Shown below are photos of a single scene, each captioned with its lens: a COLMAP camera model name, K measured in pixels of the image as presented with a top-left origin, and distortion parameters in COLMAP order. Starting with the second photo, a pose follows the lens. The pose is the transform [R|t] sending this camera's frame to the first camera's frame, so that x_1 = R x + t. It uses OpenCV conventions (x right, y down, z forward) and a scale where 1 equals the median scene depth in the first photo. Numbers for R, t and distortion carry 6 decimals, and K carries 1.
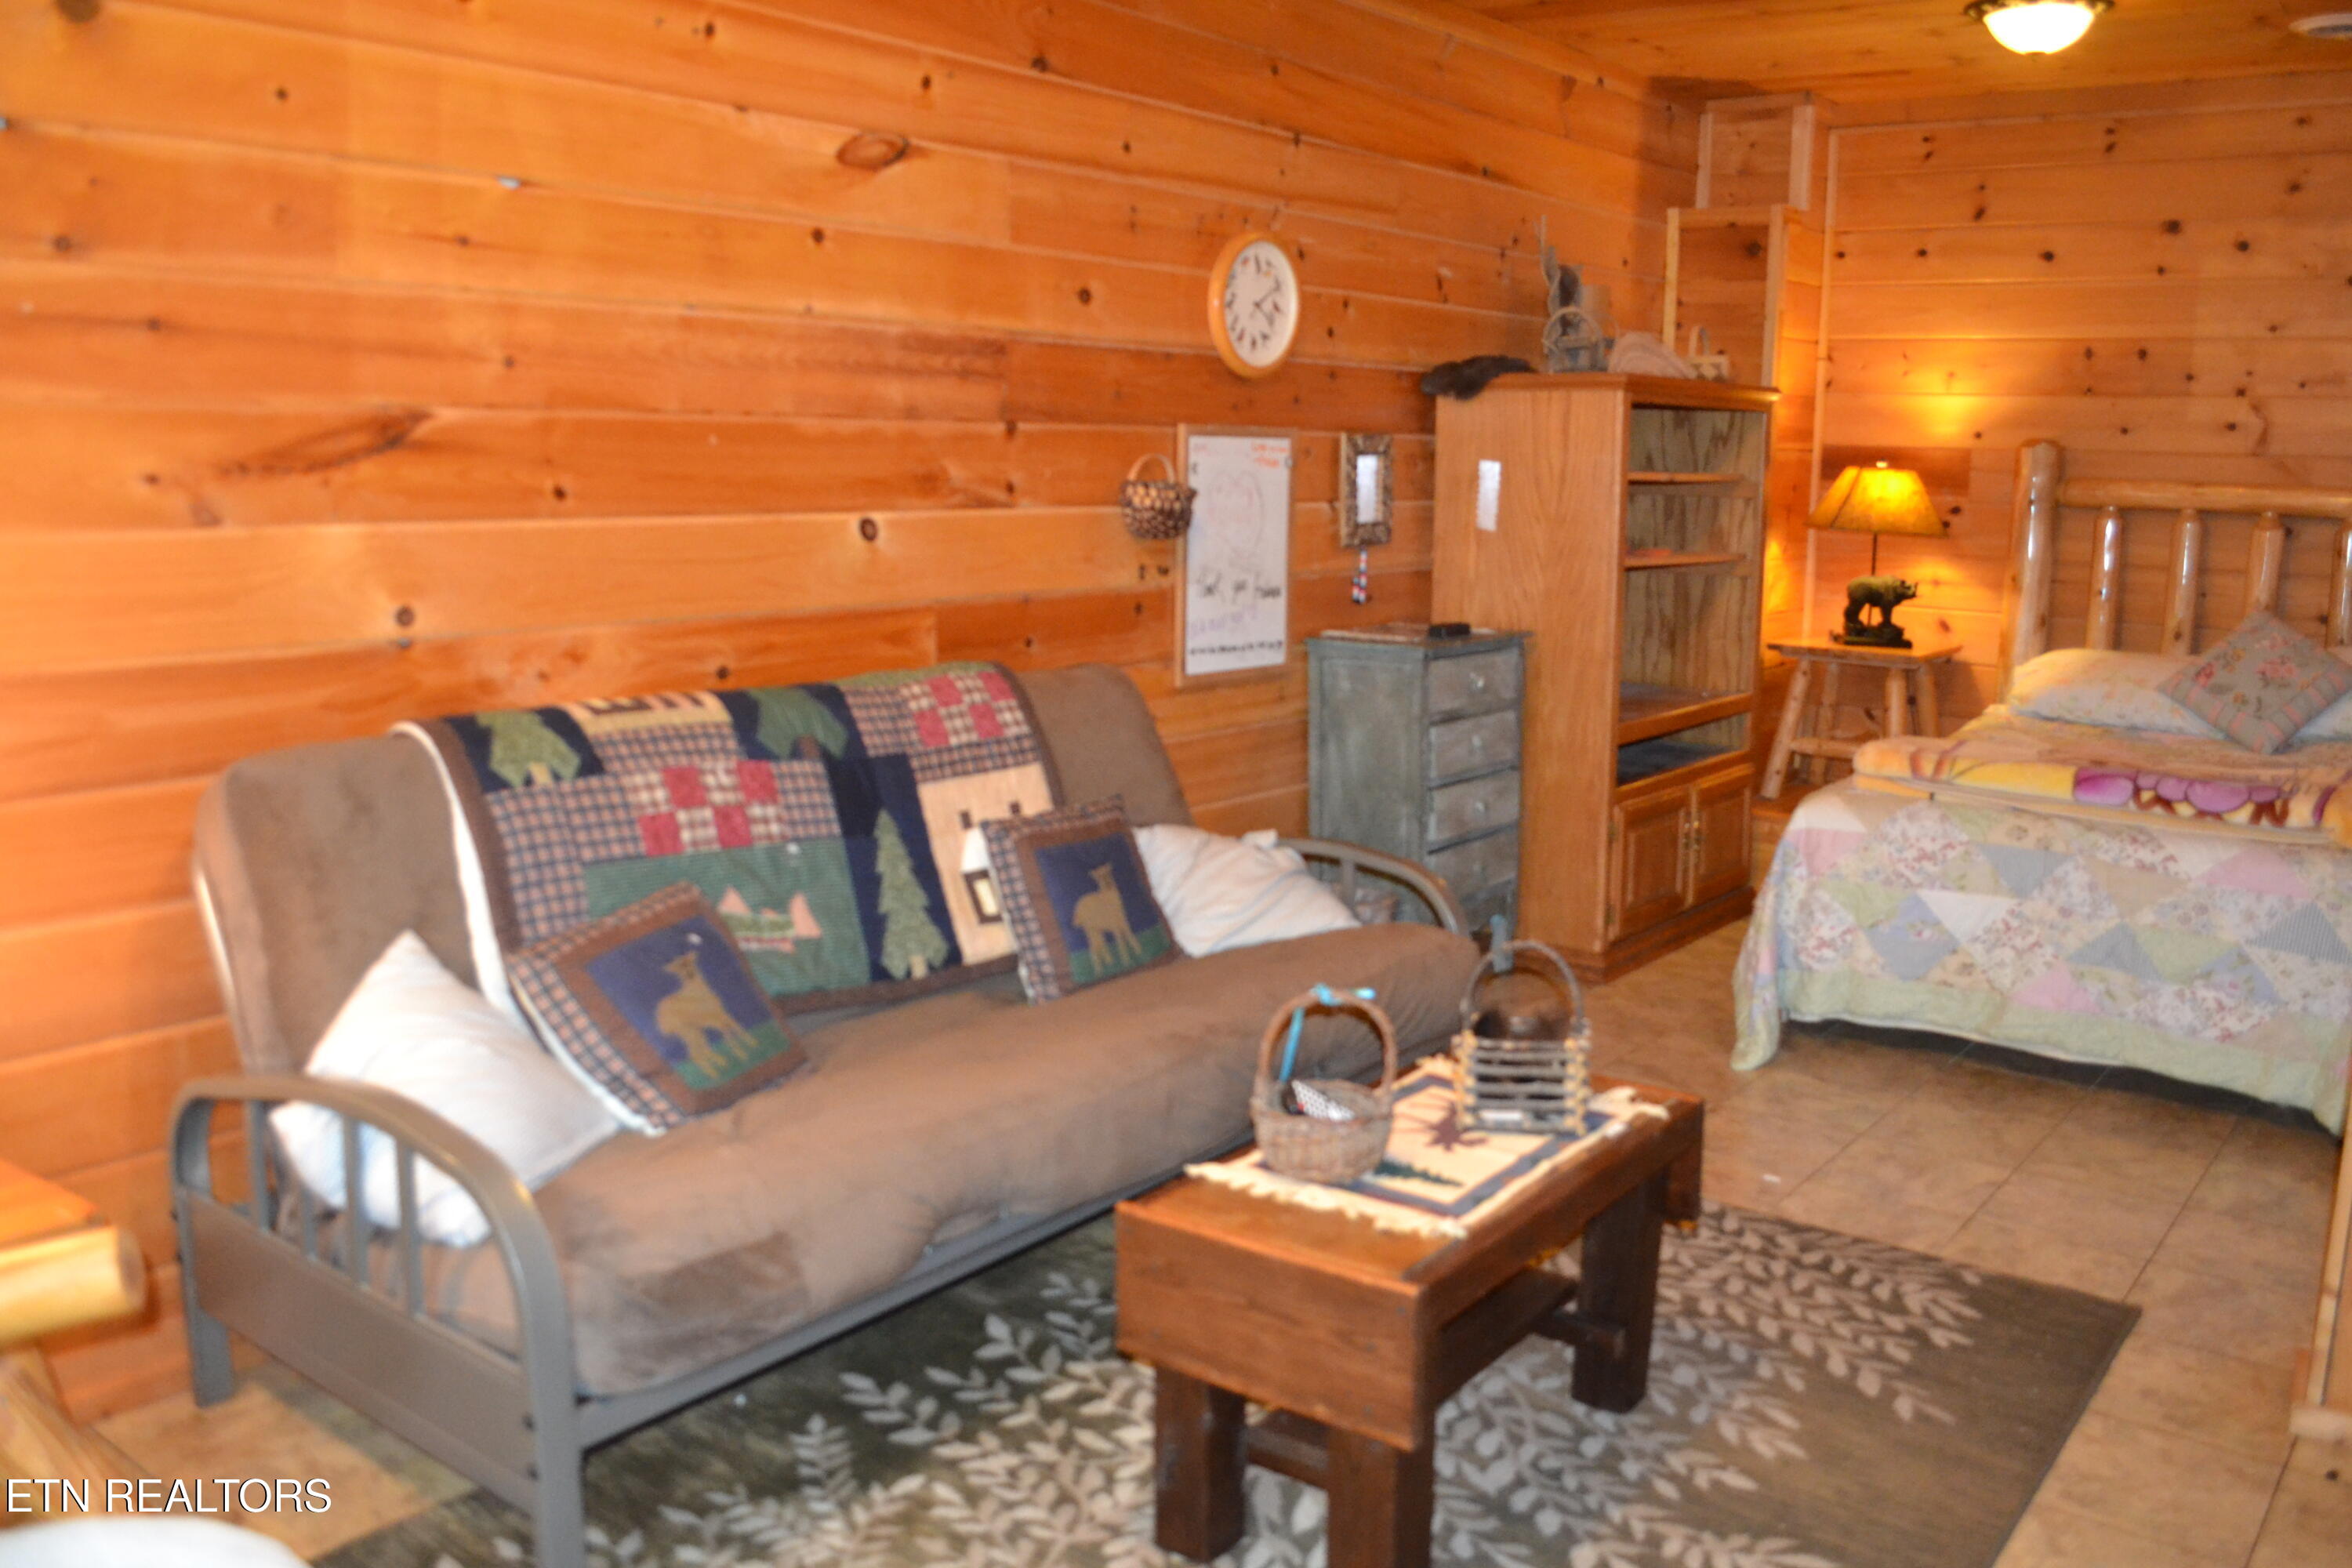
lens RADIAL K [[1906.0, 0, 1184.0], [0, 1906.0, 787.3], [0, 0, 1]] dist [-0.082431, 0.008874]
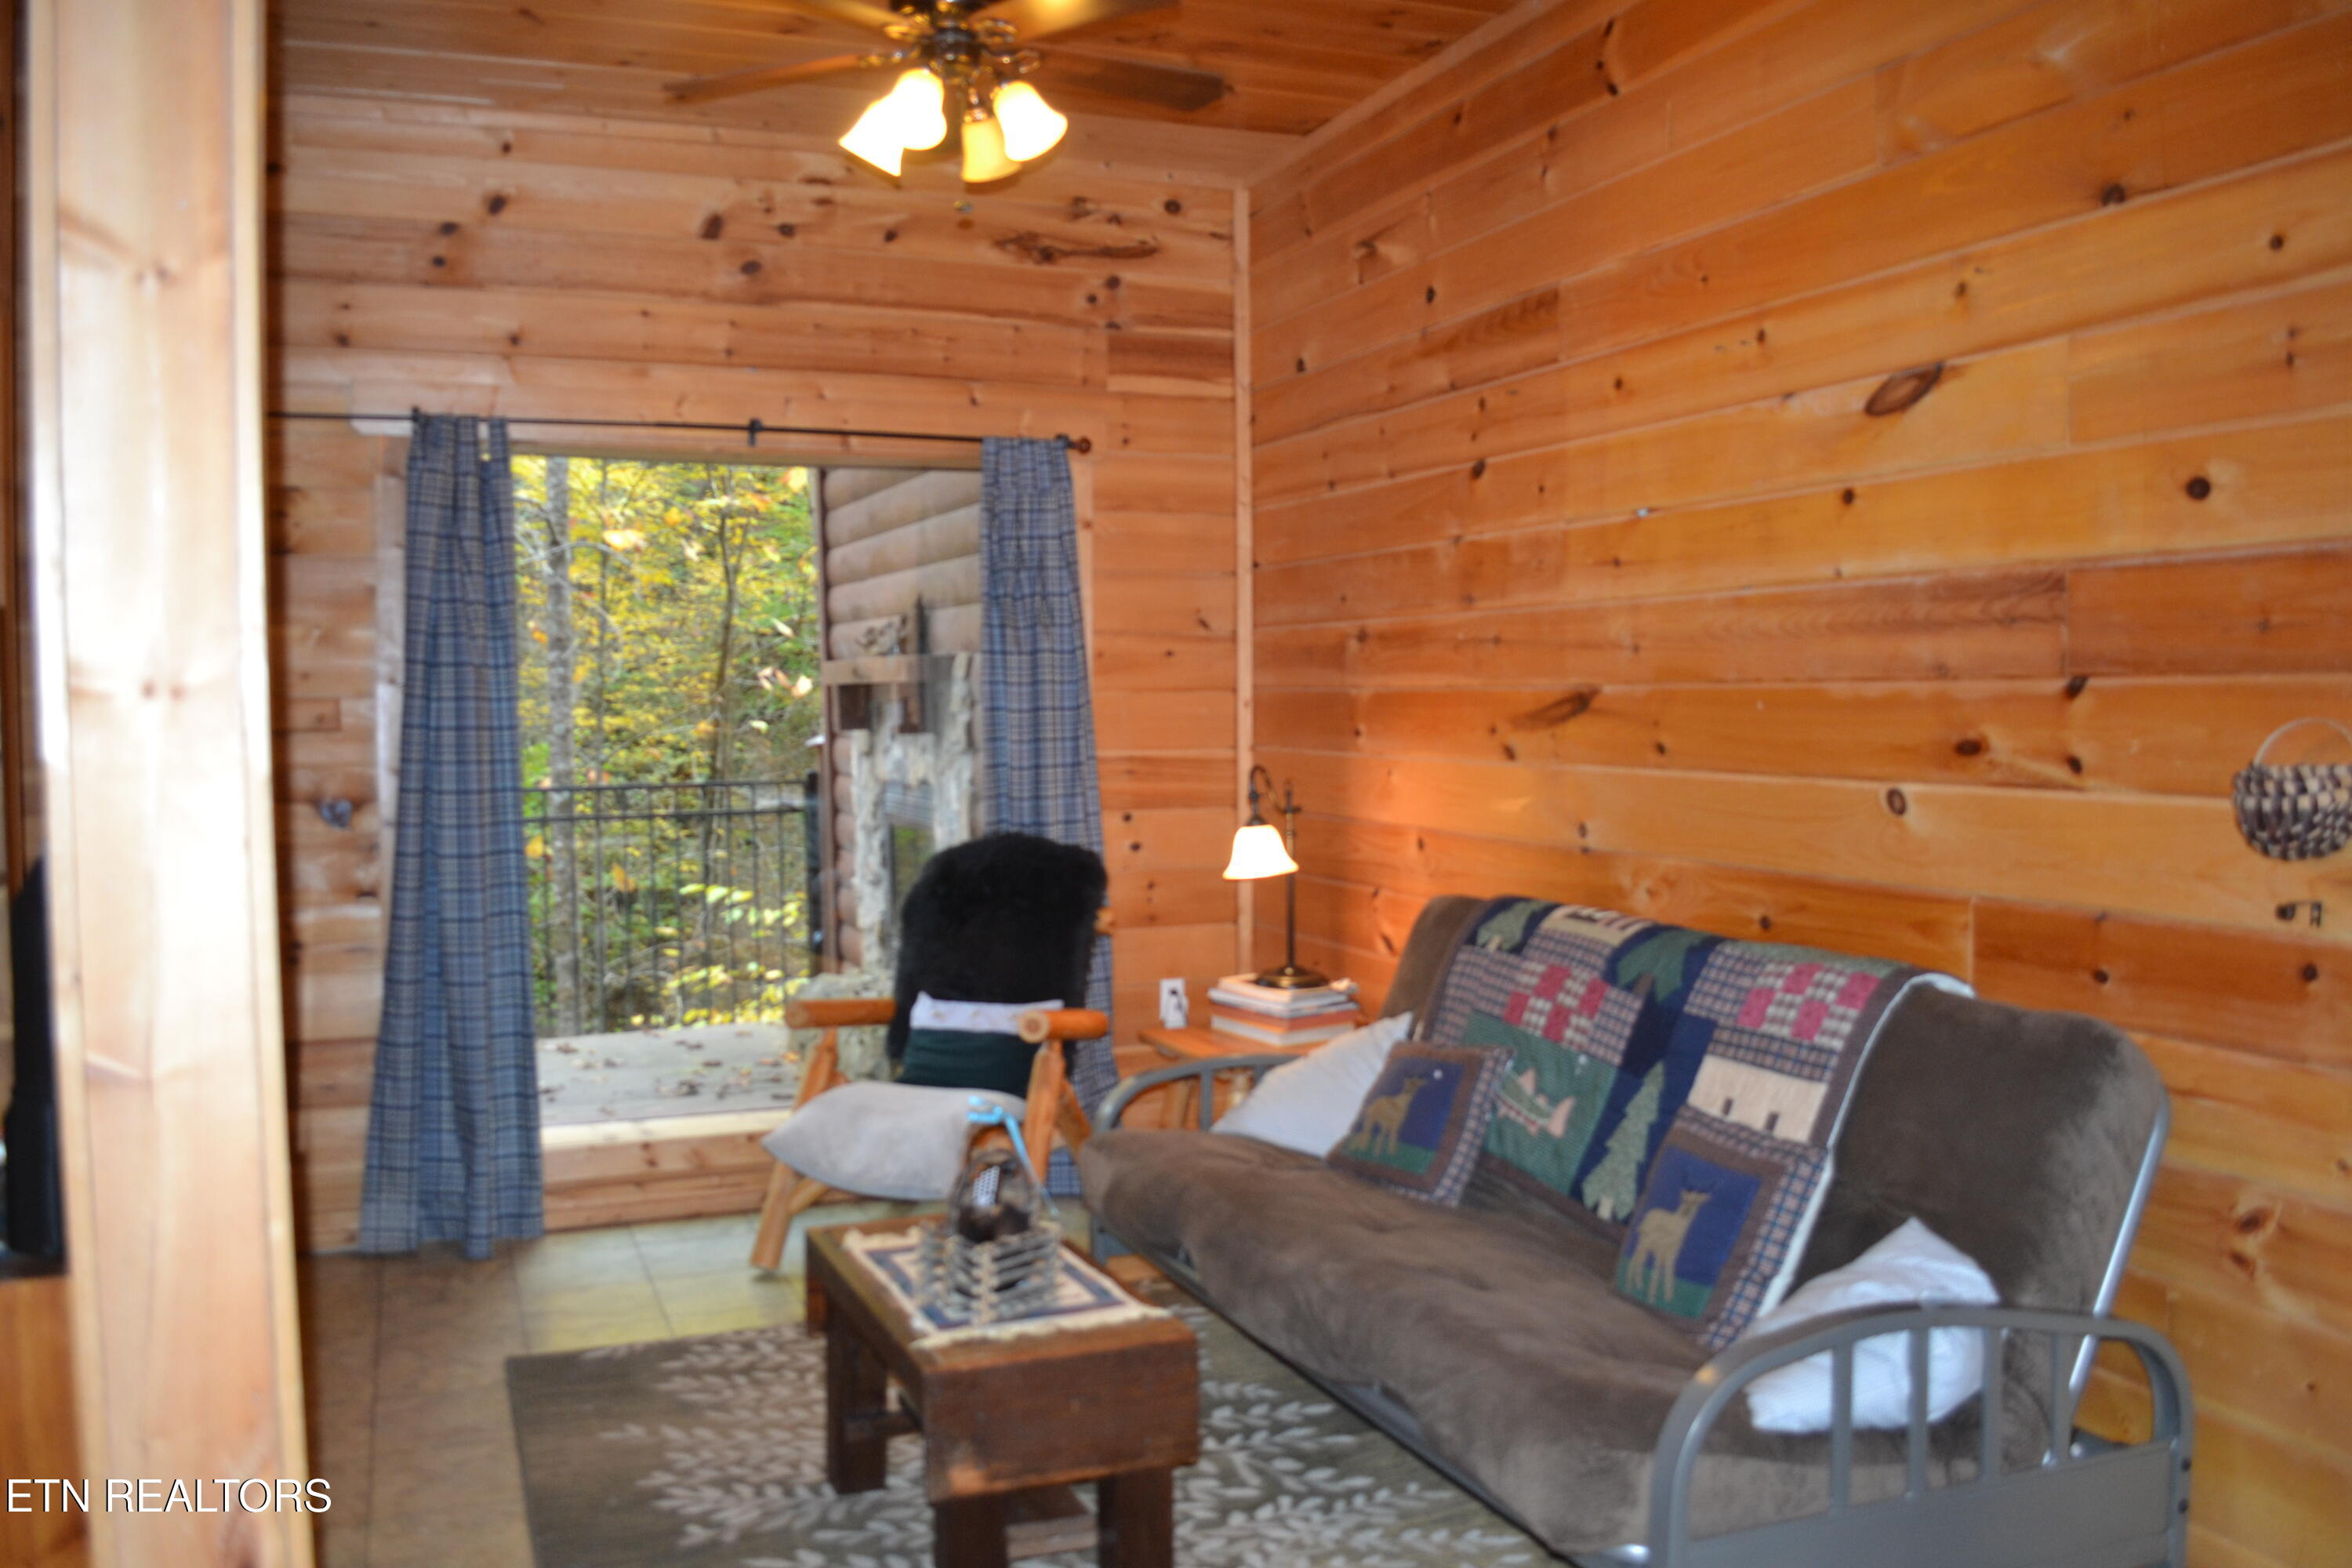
lens RADIAL K [[1906.0, 0, 1181.9], [0, 1906.0, 784.7], [0, 0, 1]] dist [-0.082431, 0.008874]
pose [[-0.495621, 0.033335, -0.867899, 0.805867], [-0.143279, 0.982435, 0.119555, -0.208337], [0.856639, 0.183605, -0.482139, 1.174189]]
